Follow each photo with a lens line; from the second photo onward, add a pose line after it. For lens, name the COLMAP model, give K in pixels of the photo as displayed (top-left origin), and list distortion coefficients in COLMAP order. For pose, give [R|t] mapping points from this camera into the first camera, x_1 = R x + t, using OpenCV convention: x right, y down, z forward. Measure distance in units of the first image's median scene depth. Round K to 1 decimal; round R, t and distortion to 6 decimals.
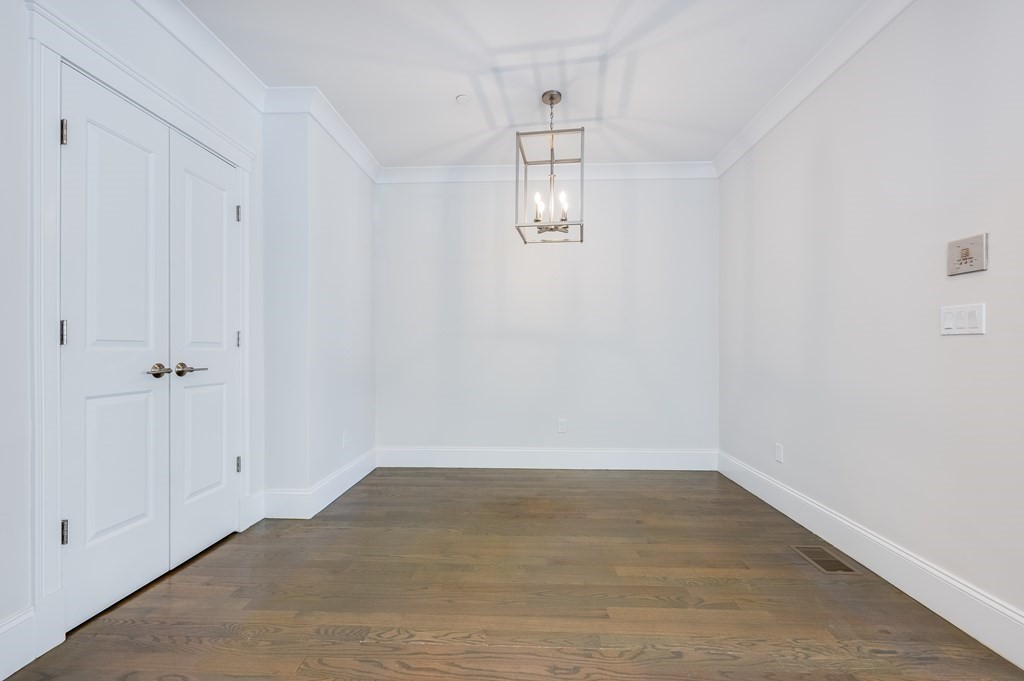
lens RADIAL K [[409.8, 0, 521.3], [0, 409.8, 350.8], [0, 0, 1]] dist [-0.000543, 0.000206]
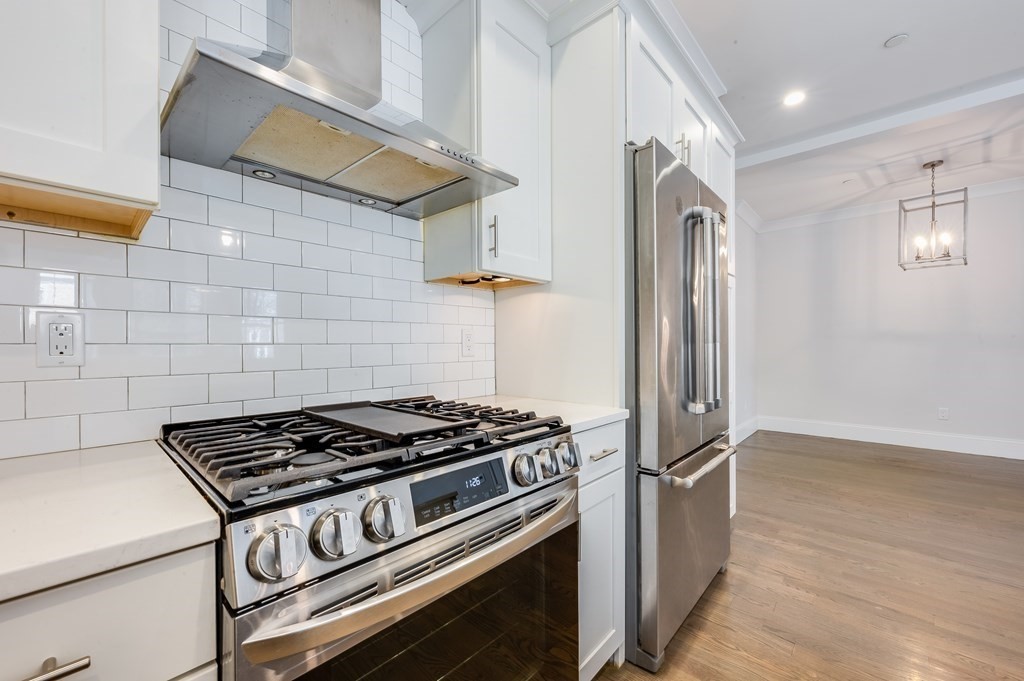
lens RADIAL K [[409.8, 0, 514.5], [0, 409.8, 348.8], [0, 0, 1]] dist [-0.000543, 0.000206]
pose [[0.761438, 0.000298, -0.648237, -0.110083], [0.001183, 0.999998, 0.001848, -0.007518], [0.648236, -0.002174, 0.761436, -1.014992]]
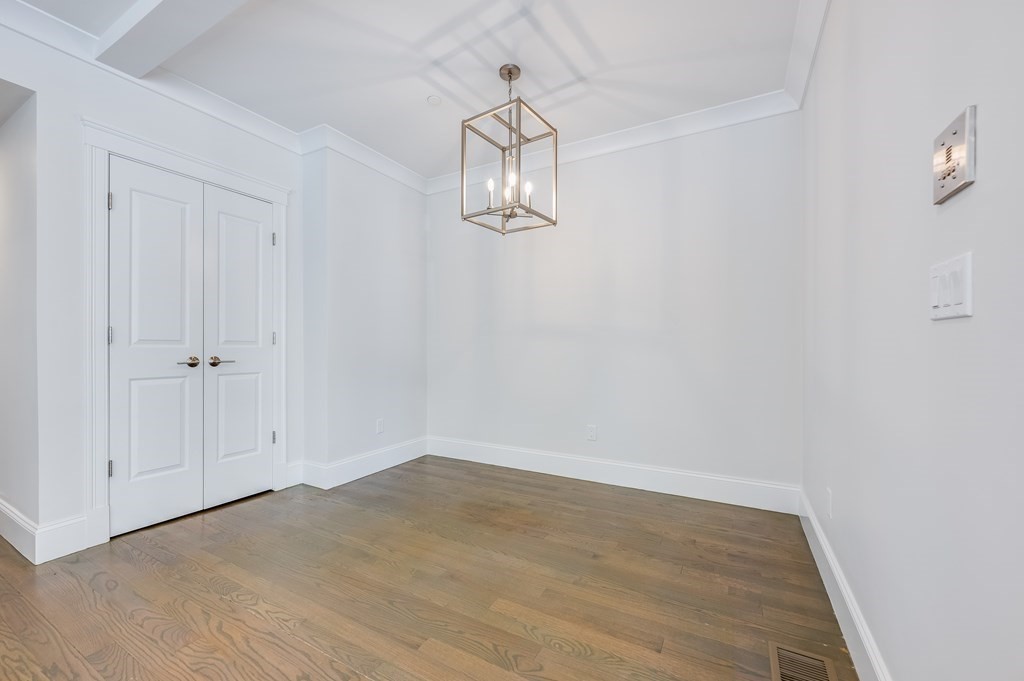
lens RADIAL K [[409.8, 0, 516.5], [0, 409.8, 346.9], [0, 0, 1]] dist [-0.000543, 0.000206]
pose [[0.893086, 0.001031, -0.449885, 0.538061], [-0.002231, 0.999995, -0.002136, -0.001116], [0.449881, 0.002911, 0.893084, 0.201789]]
